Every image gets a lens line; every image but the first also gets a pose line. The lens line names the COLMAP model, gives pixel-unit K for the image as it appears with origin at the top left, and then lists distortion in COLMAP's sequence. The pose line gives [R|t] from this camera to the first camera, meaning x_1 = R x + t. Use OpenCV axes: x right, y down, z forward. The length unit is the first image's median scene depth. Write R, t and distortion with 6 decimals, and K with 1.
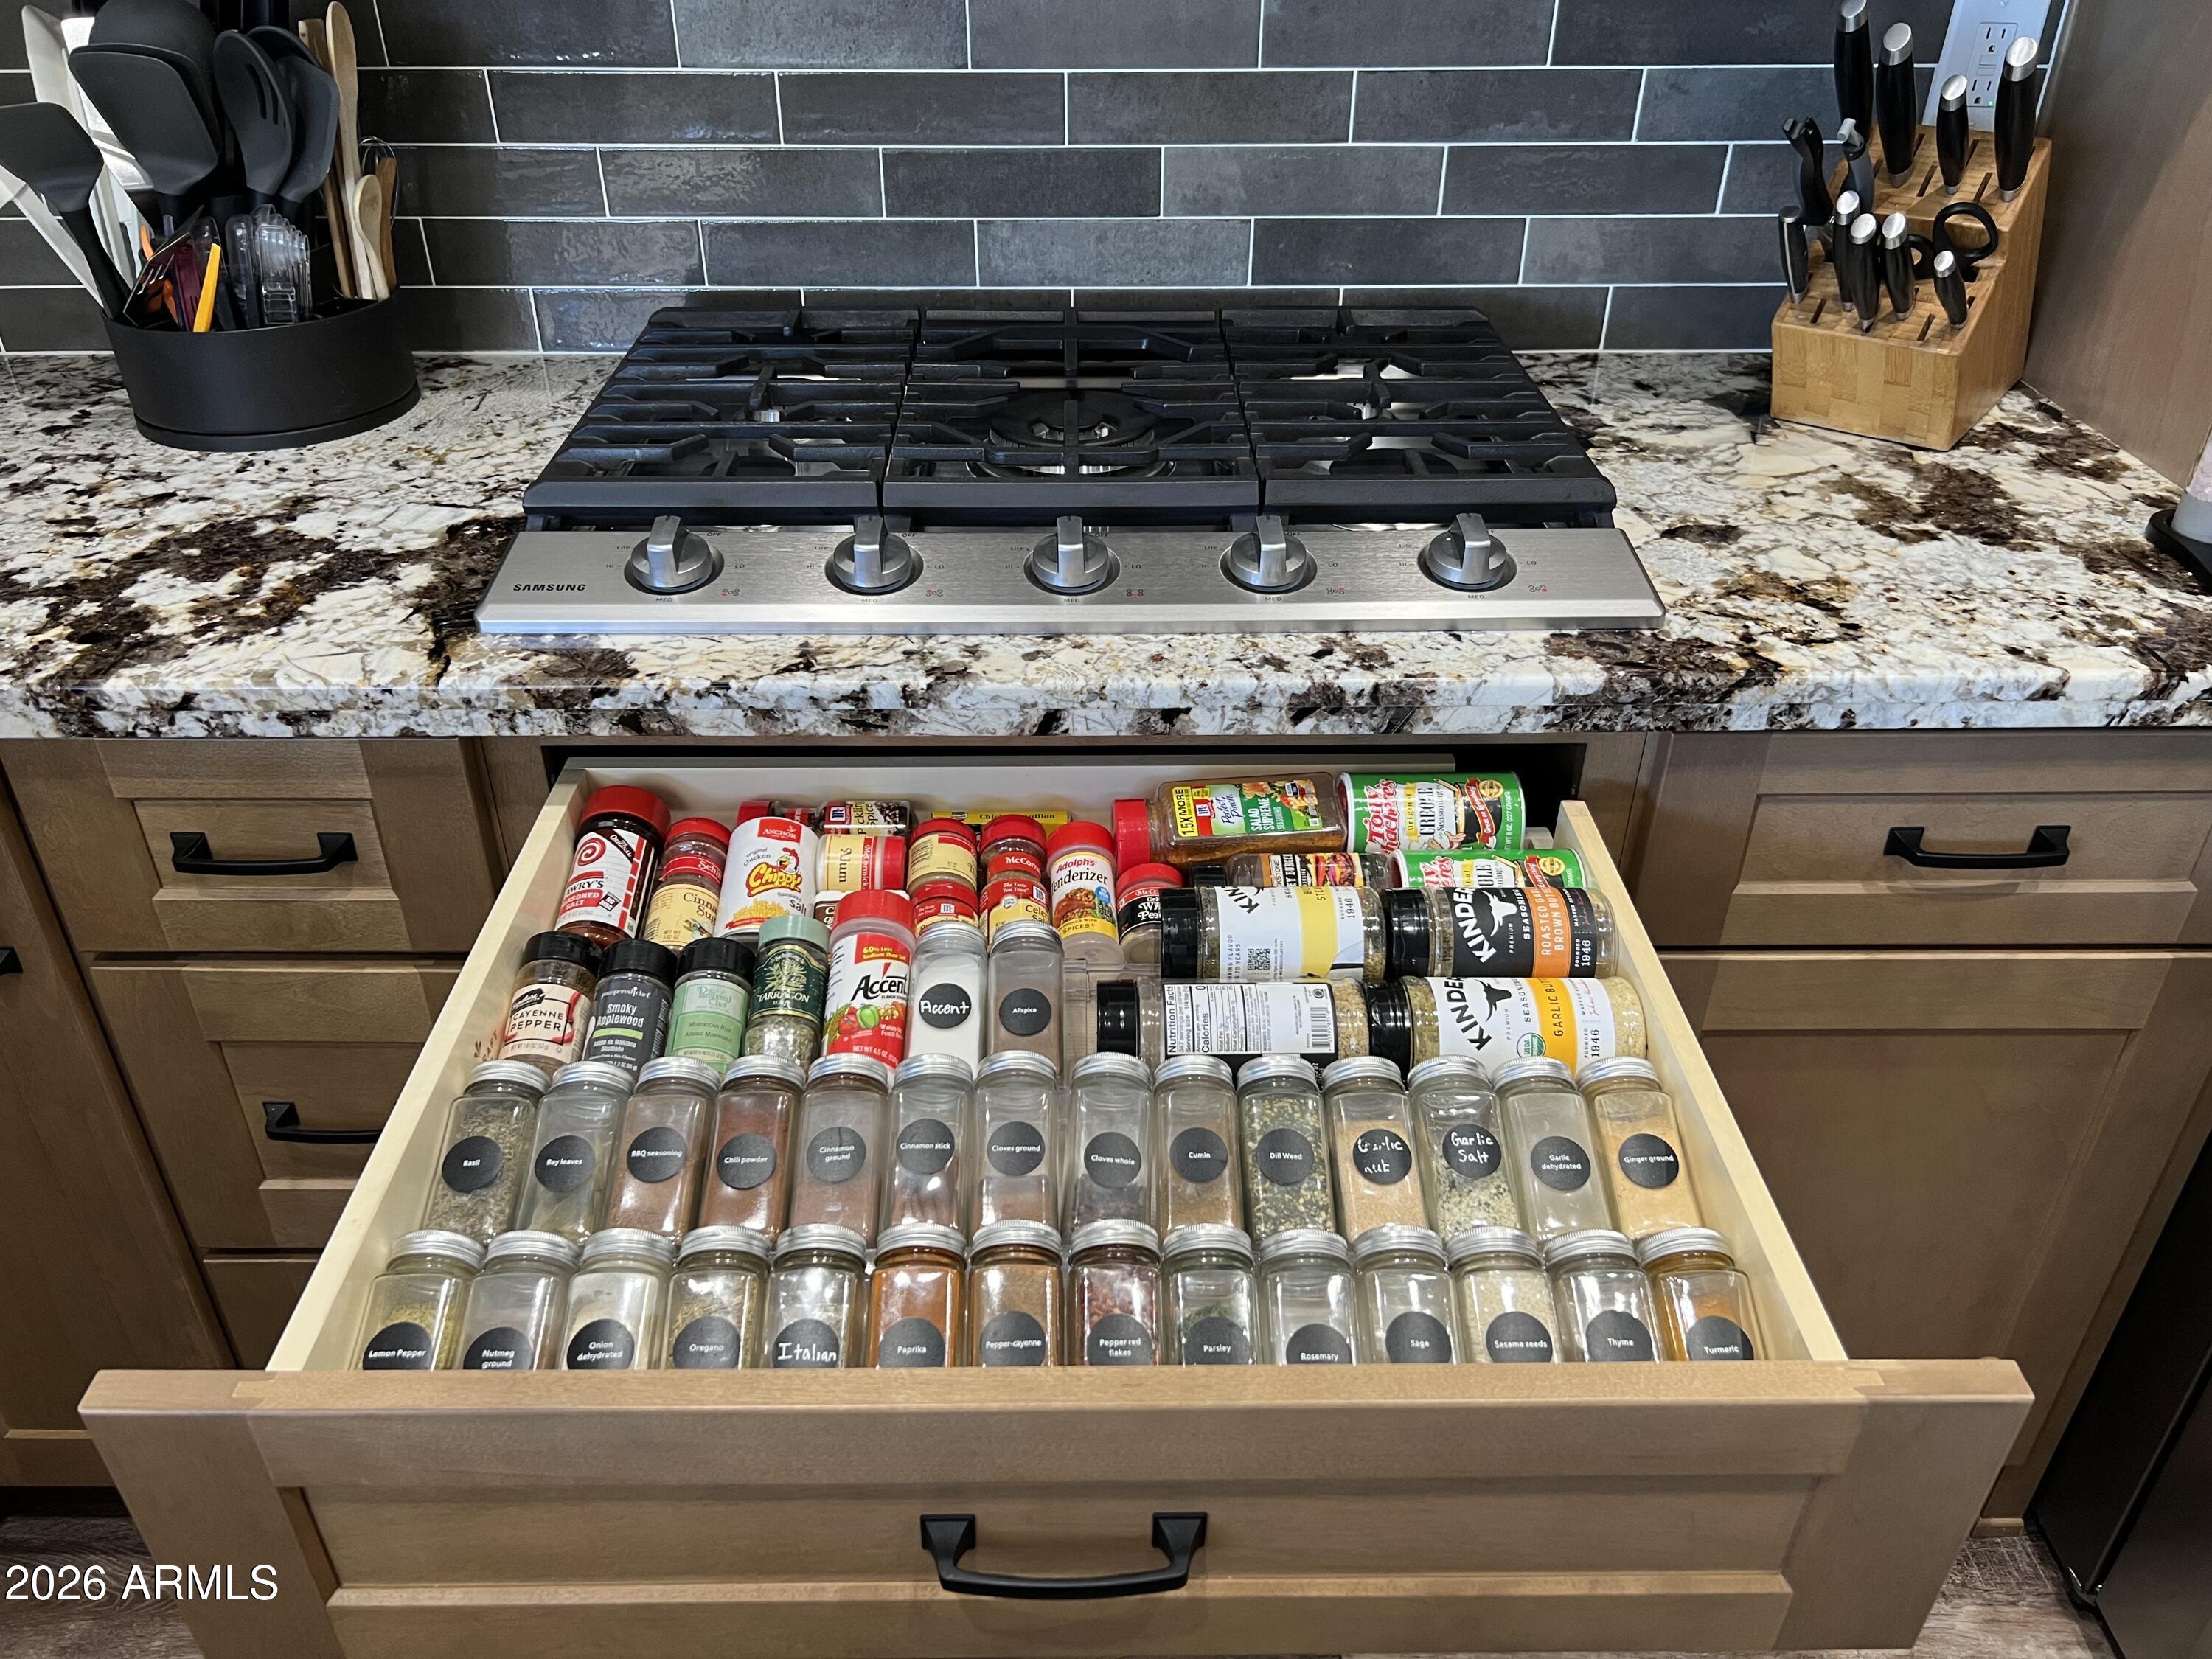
lens RADIAL K [[1652.4, 0, 1100.0], [0, 1652.4, 834.2], [0, 0, 1]] dist [0.042728, -0.049655]
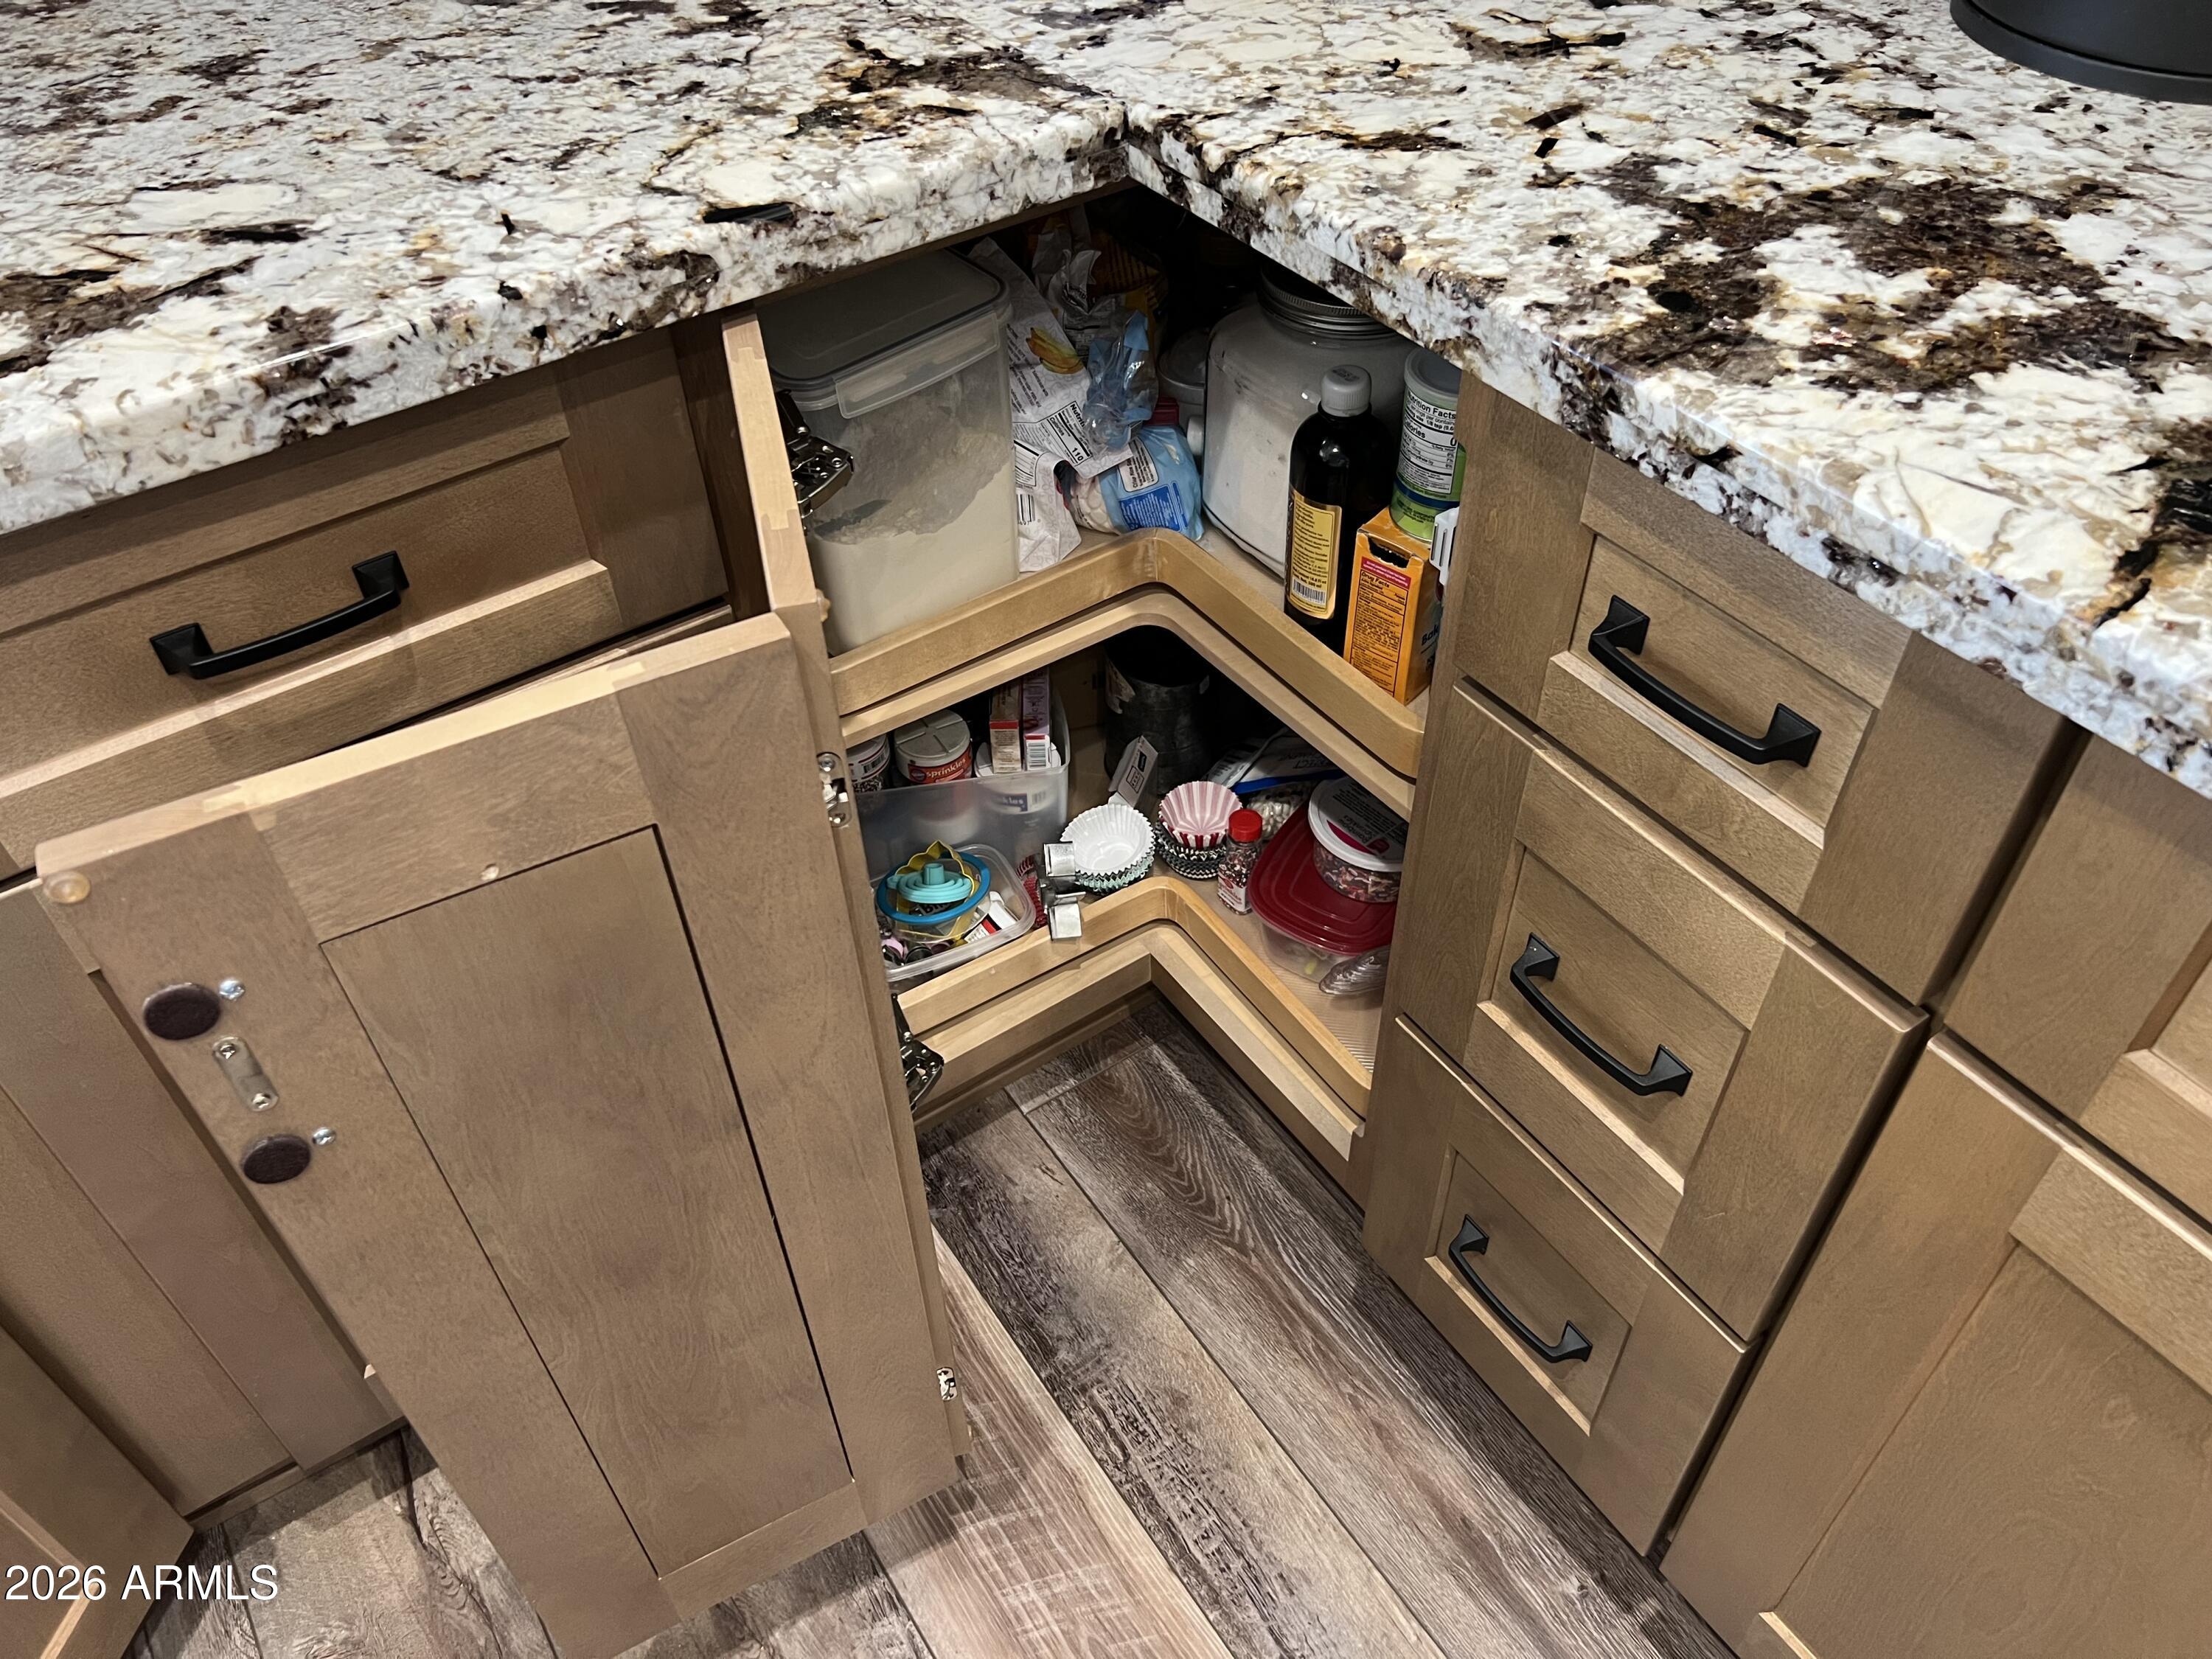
lens RADIAL K [[1652.4, 0, 1101.8], [0, 1652.4, 829.3], [0, 0, 1]] dist [0.042728, -0.049655]
pose [[0.544397, 0.572476, -0.613109, -0.187209], [-0.426677, 0.818277, 0.385188, -0.098059], [0.722204, 0.051904, 0.689730, 0.361587]]
